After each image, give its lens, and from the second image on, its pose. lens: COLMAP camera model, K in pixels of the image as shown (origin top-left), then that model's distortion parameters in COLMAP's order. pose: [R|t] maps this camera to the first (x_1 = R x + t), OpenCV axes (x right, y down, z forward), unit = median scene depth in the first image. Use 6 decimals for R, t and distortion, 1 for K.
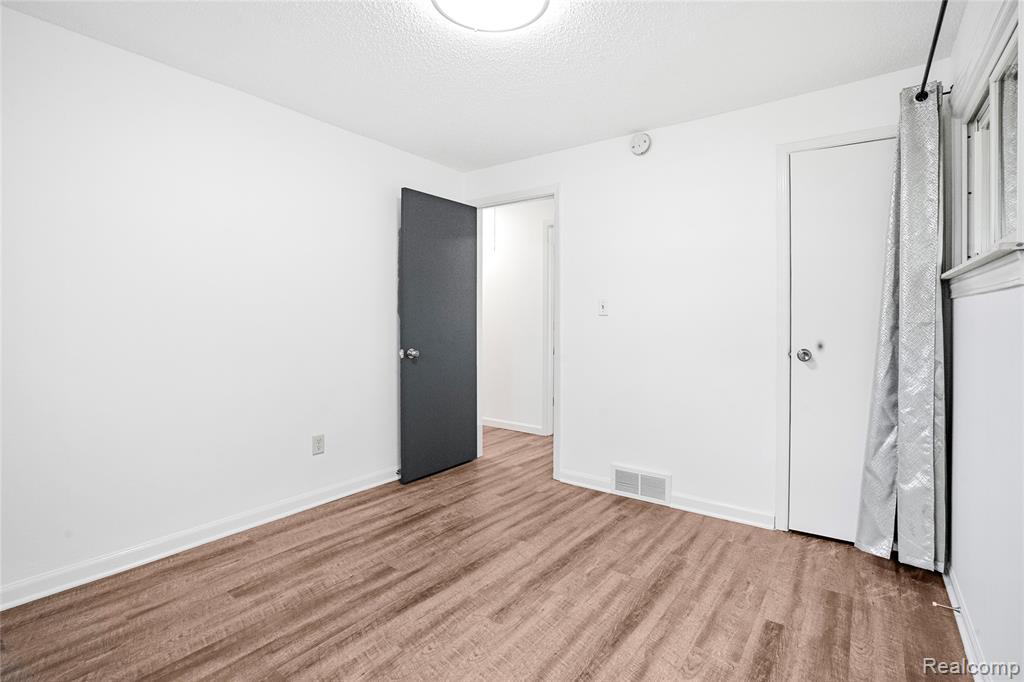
lens RADIAL K [[474.6, 0, 511.2], [0, 474.6, 332.0], [0, 0, 1]] dist [-0.000501, -0.000166]
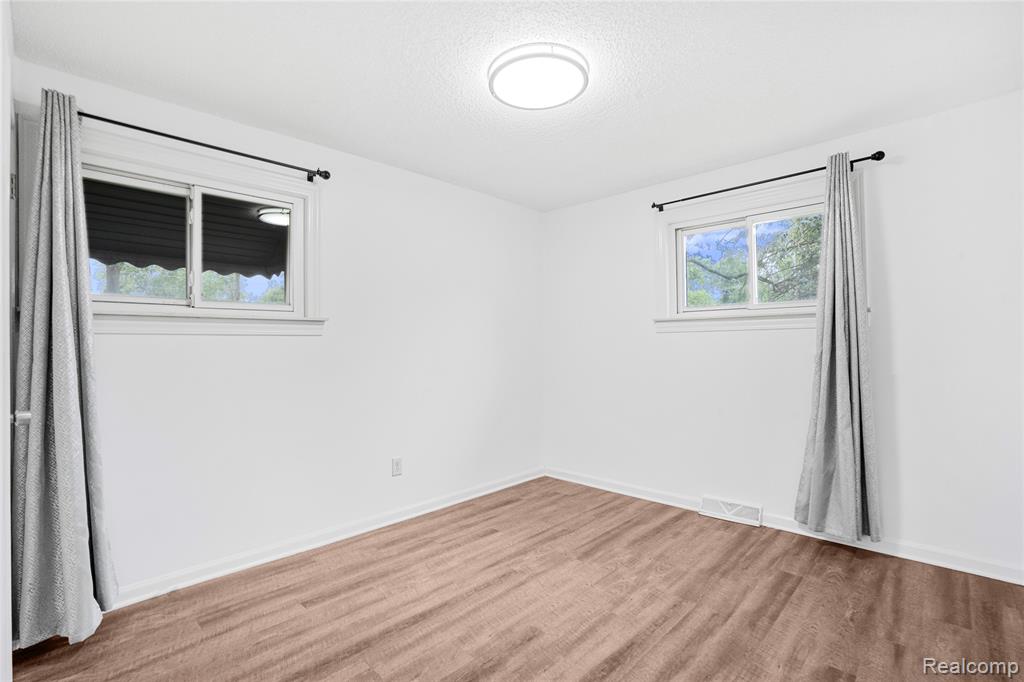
lens RADIAL K [[474.6, 0, 511.2], [0, 474.6, 332.0], [0, 0, 1]] dist [-0.000501, -0.000166]
pose [[-0.993592, 0.008573, 0.112698, -0.102033], [0.009609, 0.999916, 0.008658, -0.080598], [-0.112614, 0.009685, -0.993592, 2.048818]]
